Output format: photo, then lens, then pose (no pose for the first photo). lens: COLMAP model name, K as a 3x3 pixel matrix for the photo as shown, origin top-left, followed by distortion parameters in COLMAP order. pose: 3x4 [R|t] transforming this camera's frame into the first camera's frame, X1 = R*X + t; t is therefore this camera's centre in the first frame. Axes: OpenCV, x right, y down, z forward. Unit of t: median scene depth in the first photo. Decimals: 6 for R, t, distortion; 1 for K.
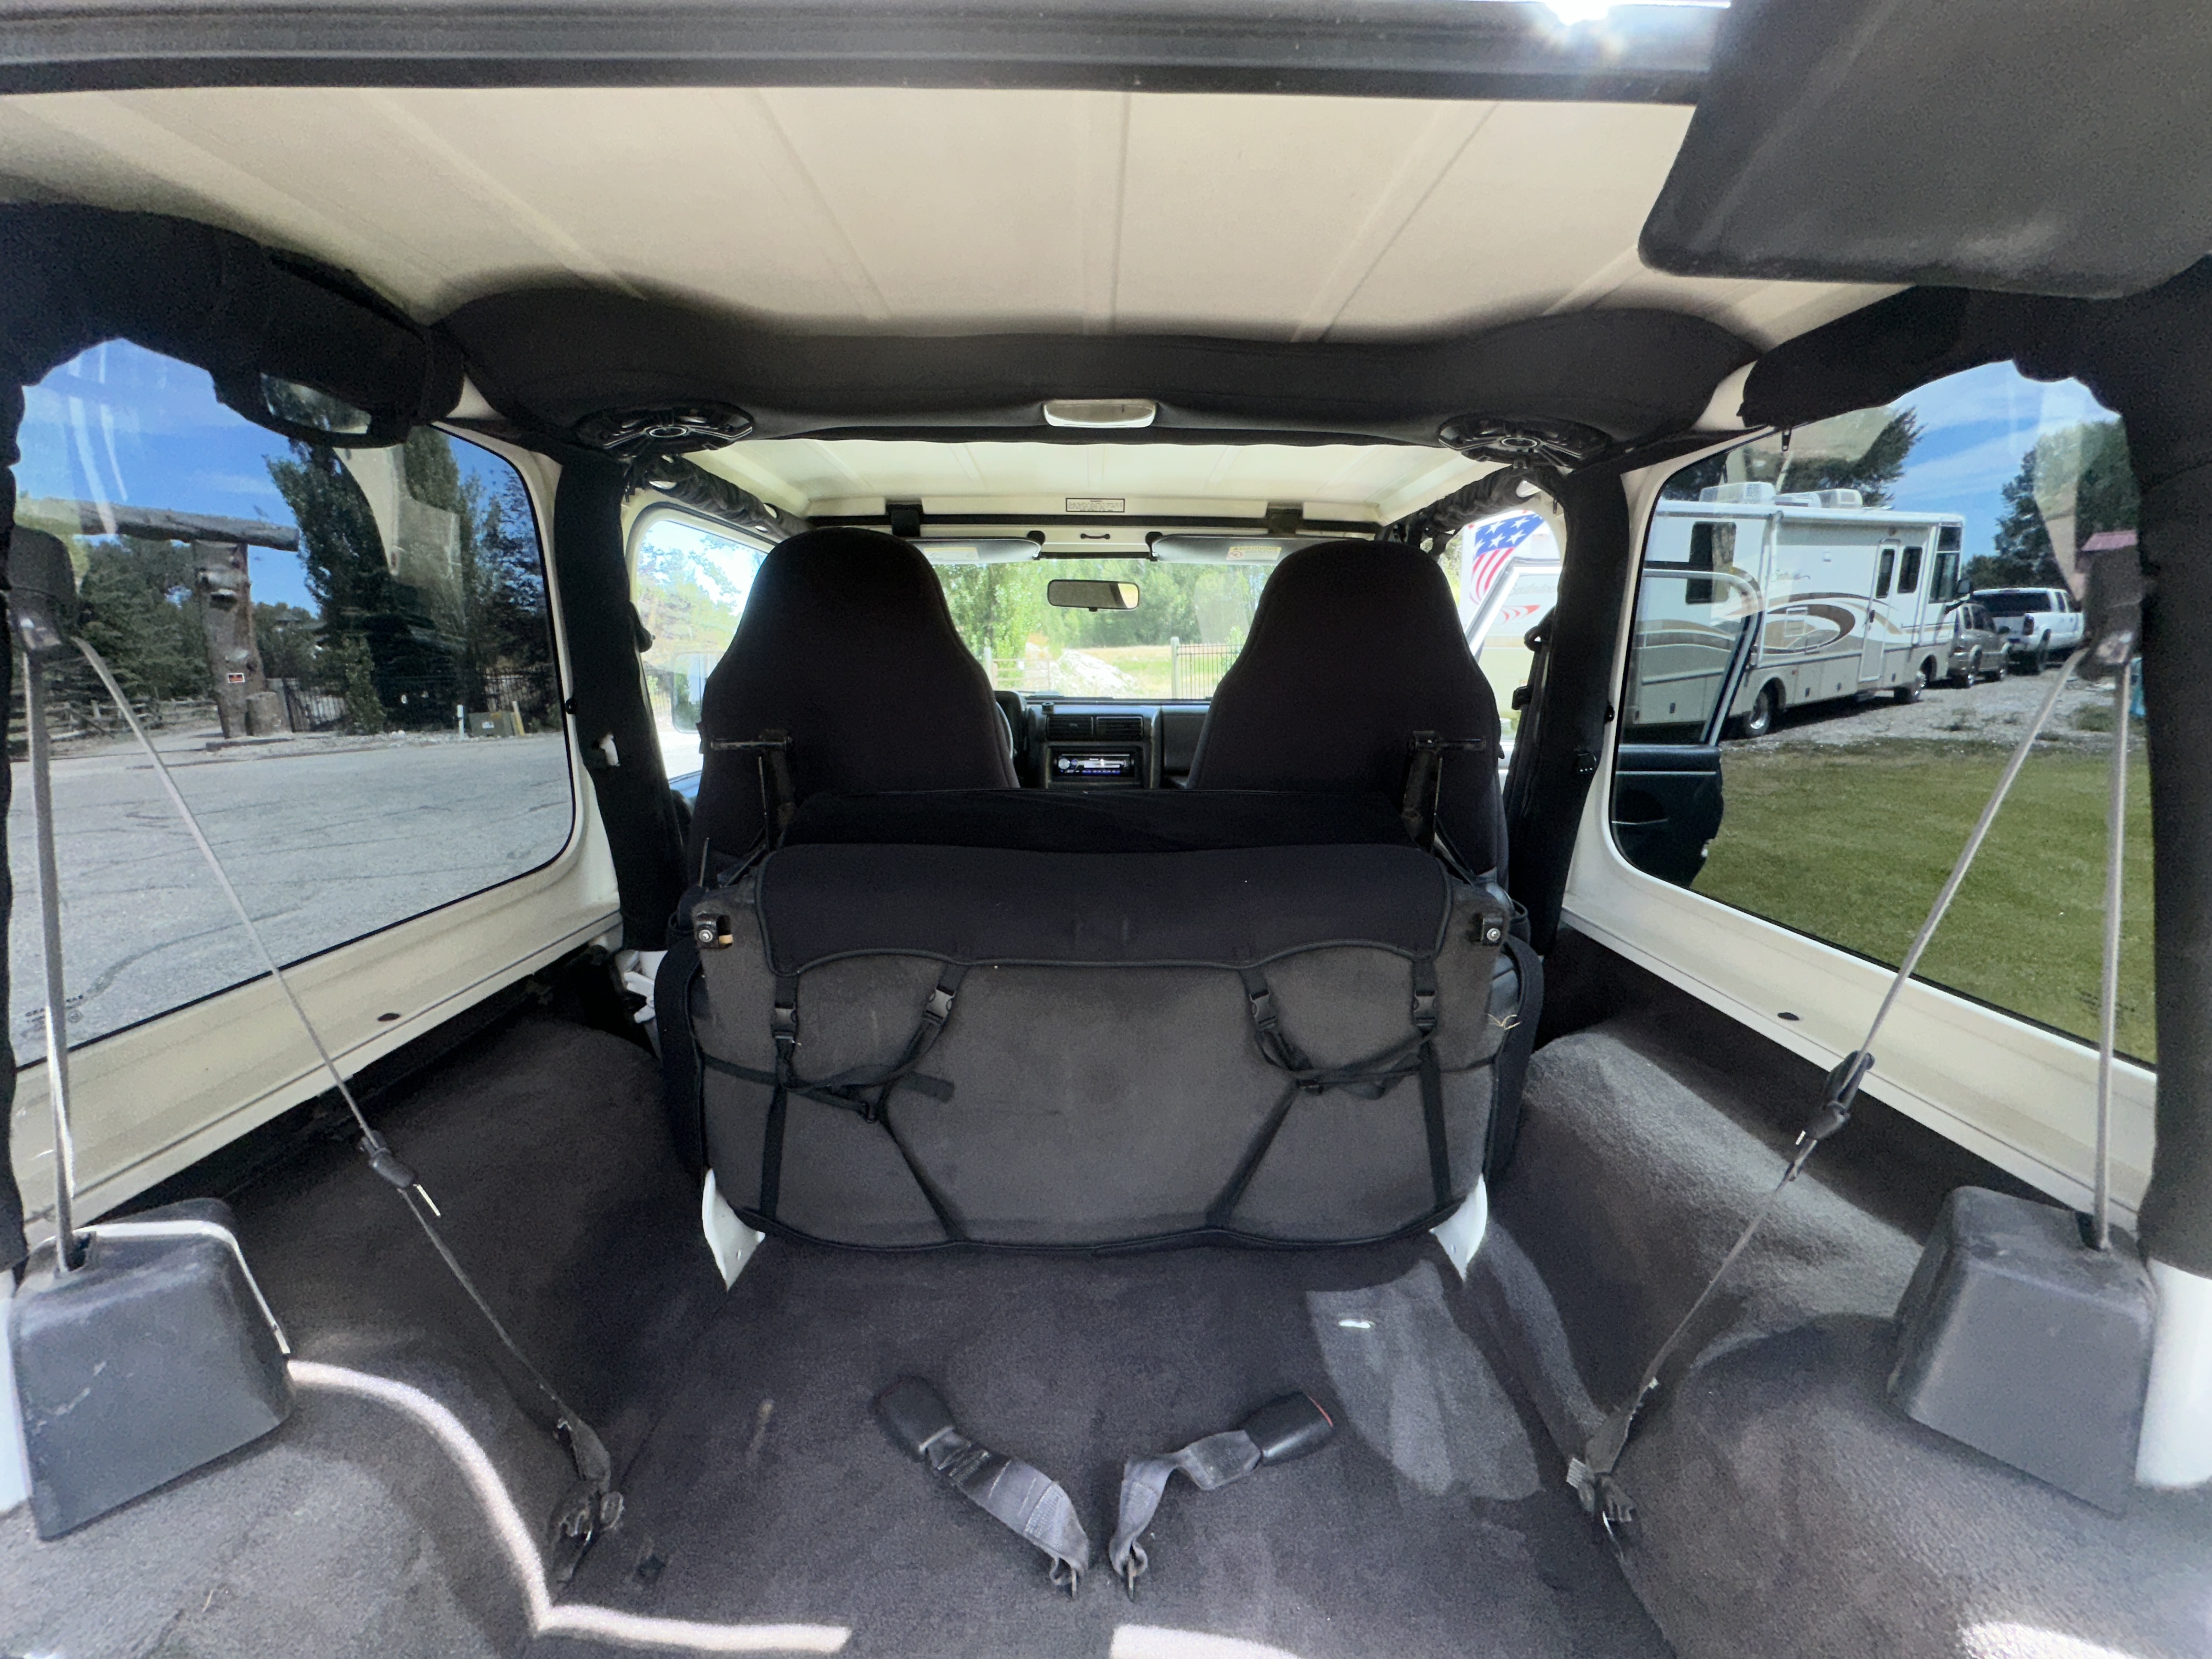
lens RADIAL K [[885.3, 0, 1106.0], [0, 885.3, 829.5], [0, 0, 1]] dist [-0.000986, -0.000198]
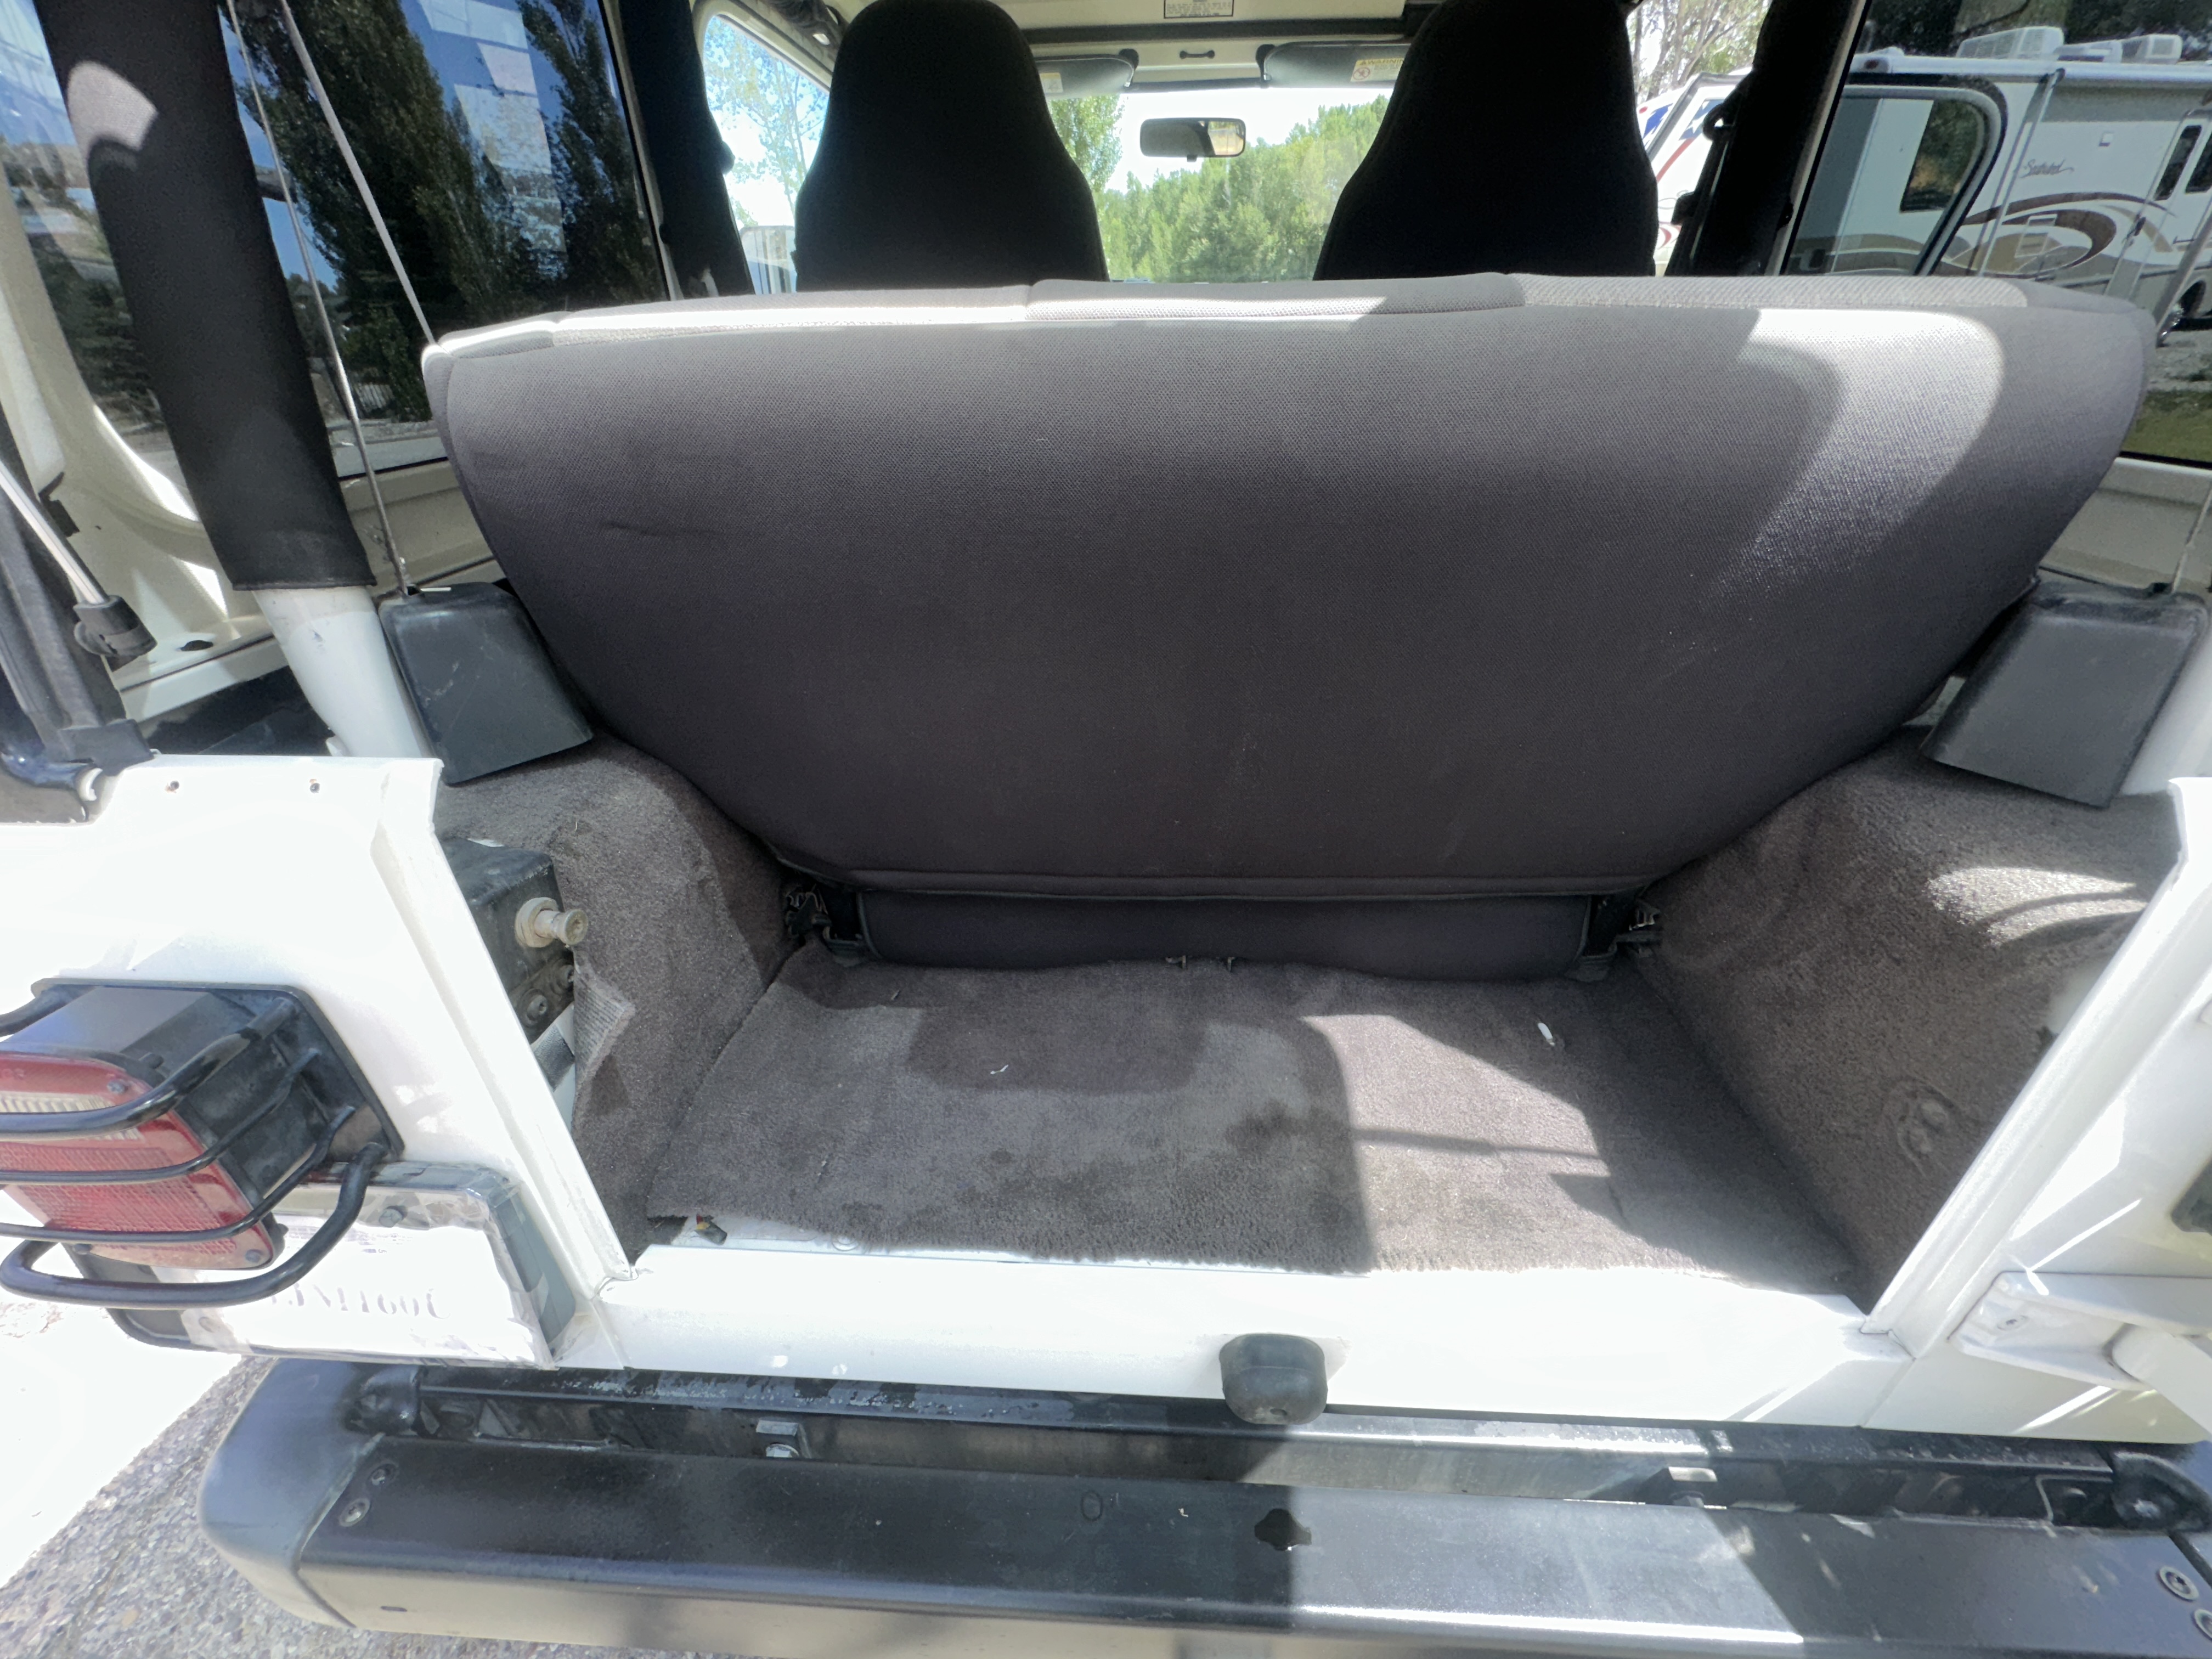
lens RADIAL K [[884.5, 0, 1106.0], [0, 884.5, 829.5], [0, 0, 1]] dist [0.001177, -0.000778]
pose [[0.997086, 0.020053, -0.073598, -0.002276], [0.004579, 0.947352, 0.320162, 0.010749], [0.076143, -0.319566, 0.944500, -0.005758]]
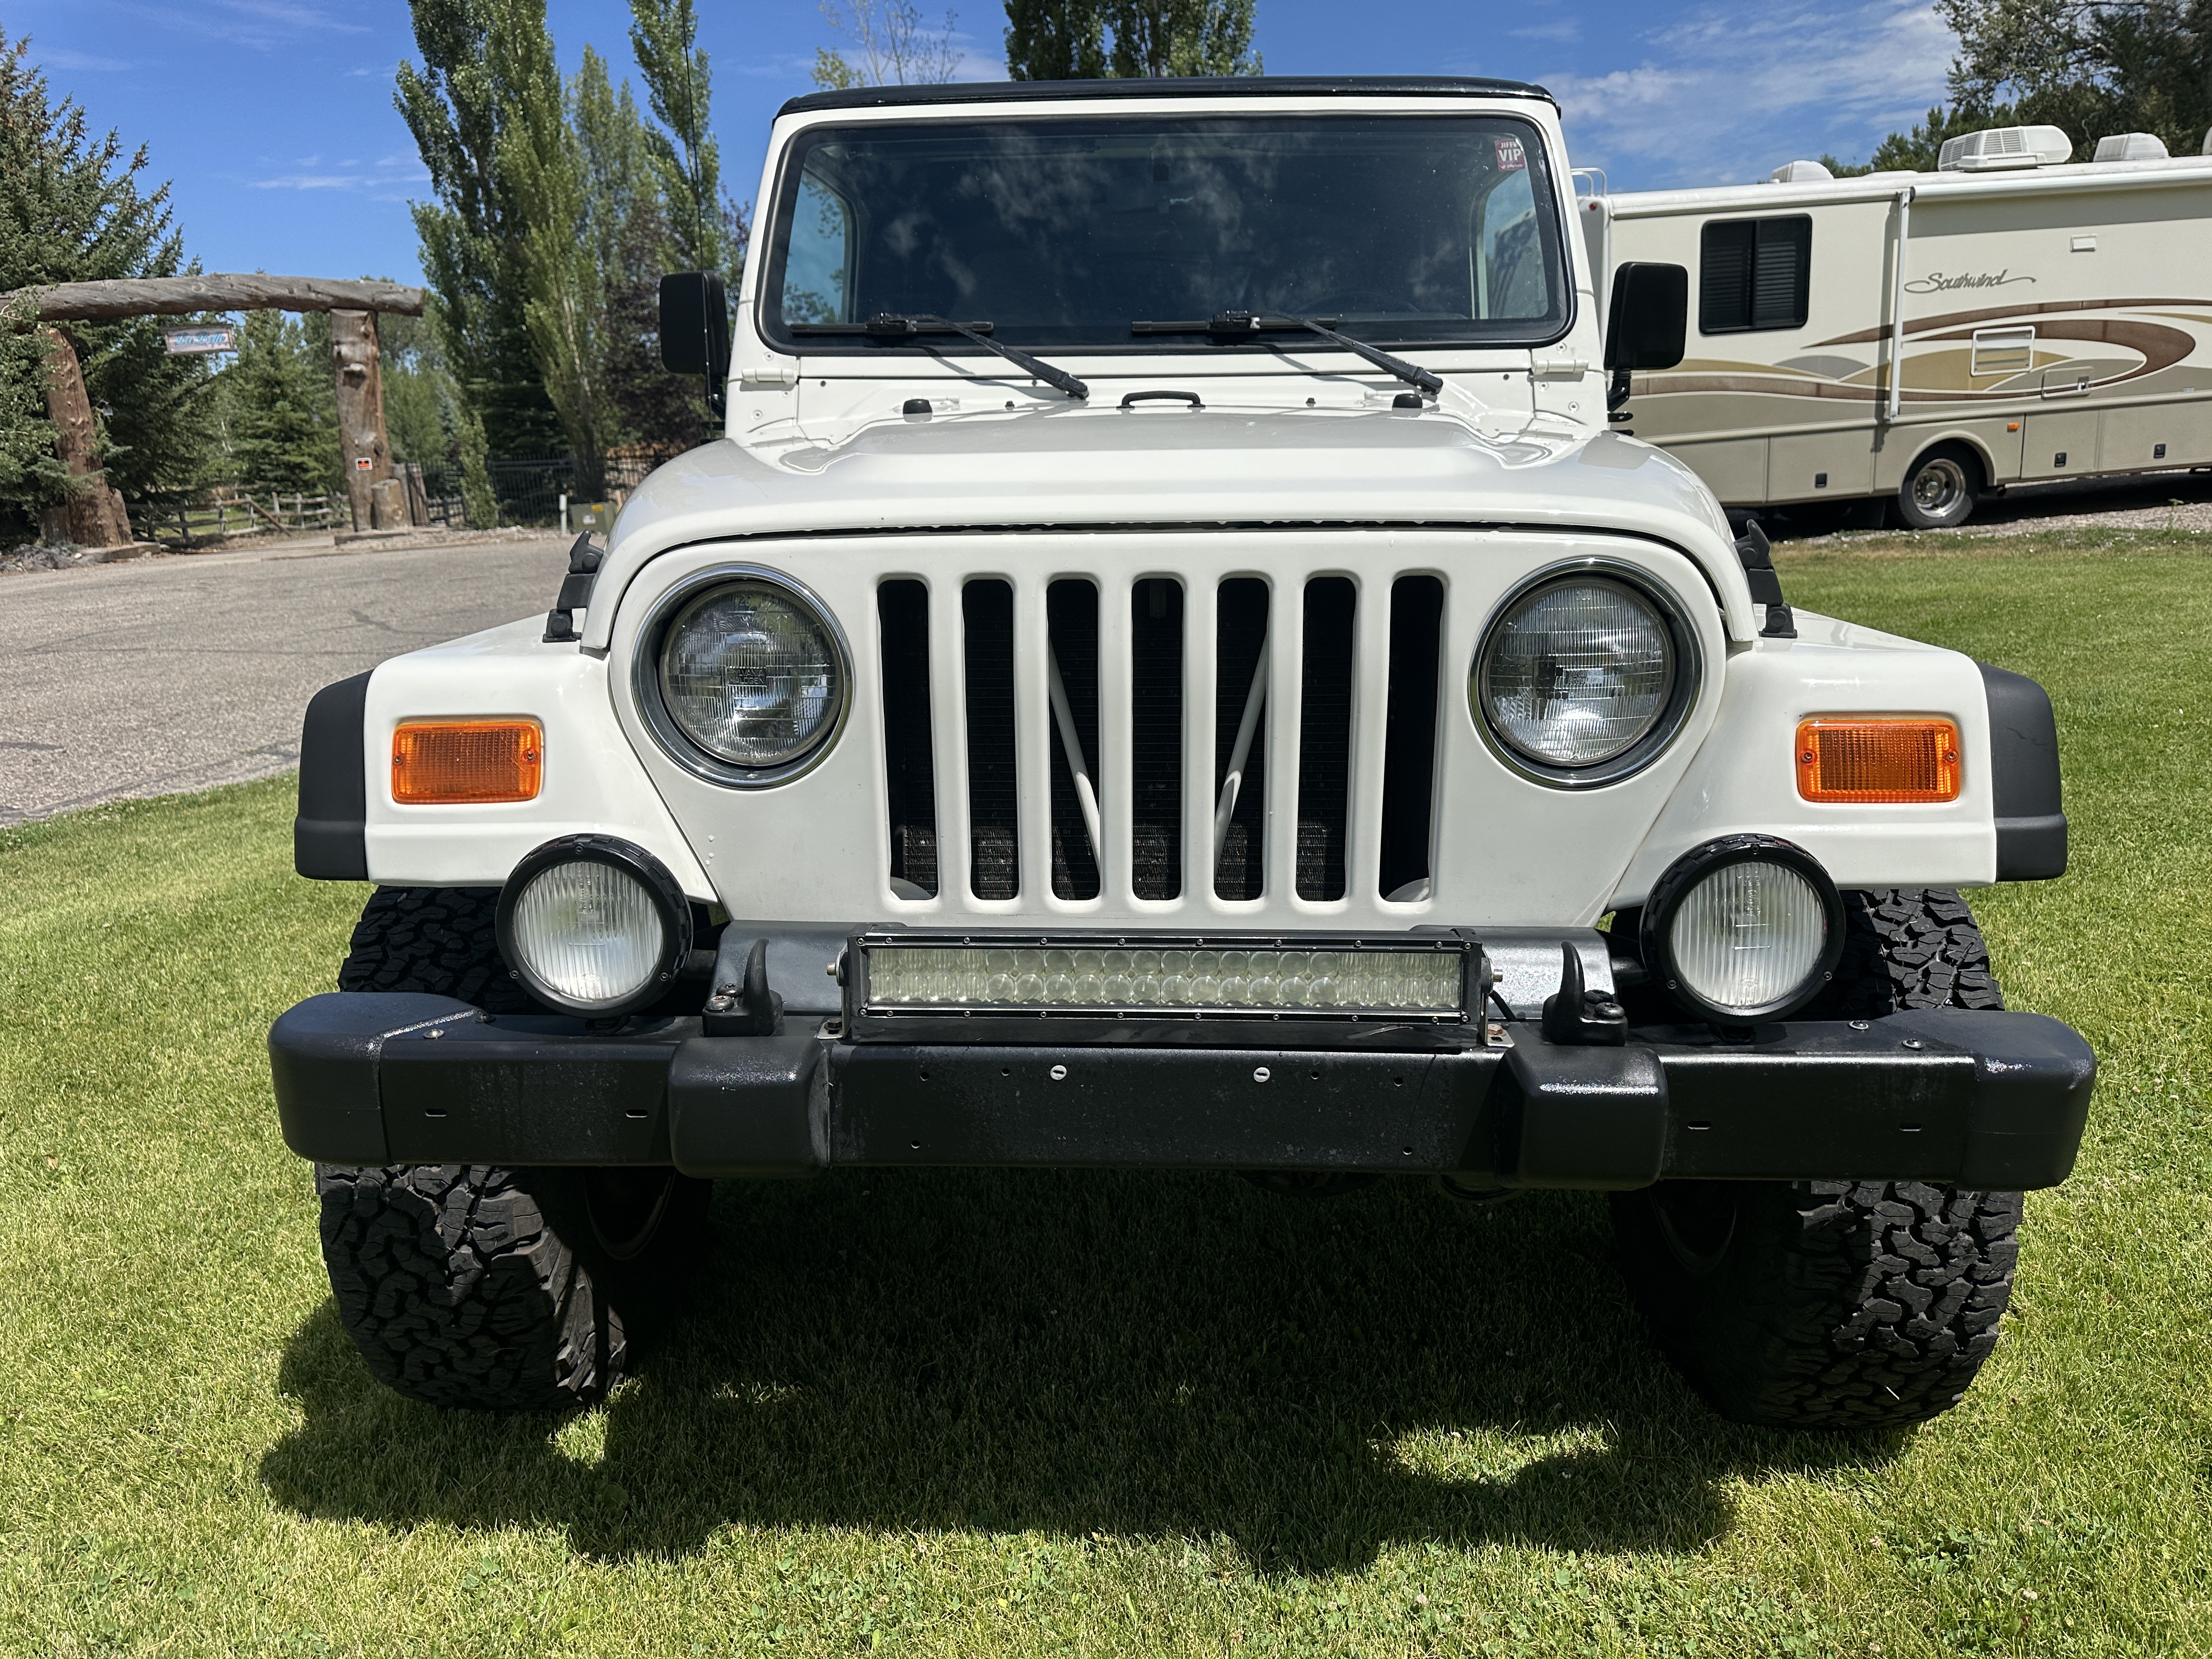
lens RADIAL K [[1584.6, 0, 1106.0], [0, 1584.6, 829.5], [0, 0, 1]] dist [0.026190, -0.037731]
pose [[0.915990, 0.081781, -0.392778, 0.377635], [-0.059500, 0.995869, 0.068592, 0.043035], [0.396765, -0.039459, 0.917072, -0.200058]]
